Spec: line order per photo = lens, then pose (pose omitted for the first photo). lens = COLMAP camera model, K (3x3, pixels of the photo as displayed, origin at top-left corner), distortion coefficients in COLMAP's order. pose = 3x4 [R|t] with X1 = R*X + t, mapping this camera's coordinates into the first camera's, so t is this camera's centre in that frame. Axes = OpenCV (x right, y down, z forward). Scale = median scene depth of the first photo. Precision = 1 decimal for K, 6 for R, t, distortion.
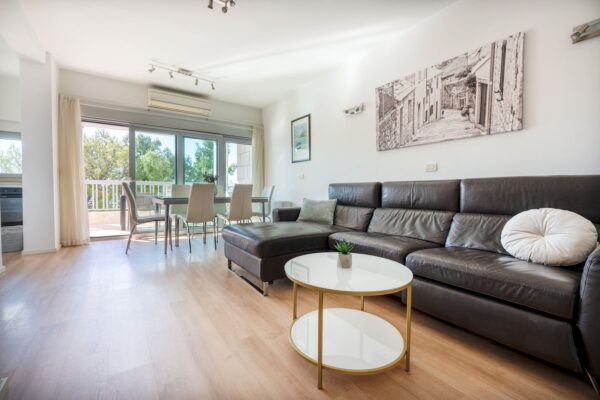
lens RADIAL K [[257.8, 0, 300.0], [0, 257.8, 200.0], [0, 0, 1]] dist [-0.001403, -0.000157]
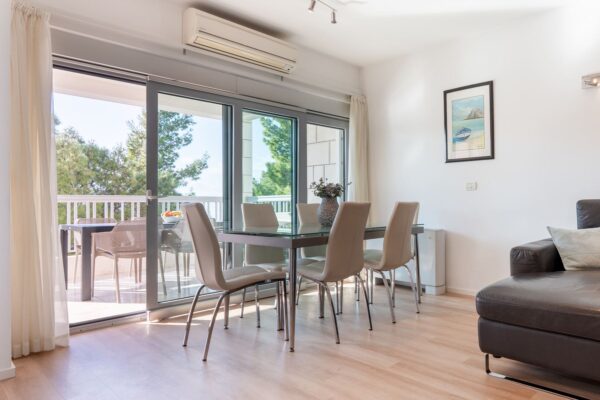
lens RADIAL K [[401.4, 0, 379.4], [0, 401.4, 201.1], [0, 0, 1]] dist [-0.000438, -0.000771]
pose [[0.968020, -0.014860, 0.250434, -0.429654], [0.025127, 0.998968, -0.037848, -0.029517], [-0.249613, 0.042931, 0.967394, 0.182512]]
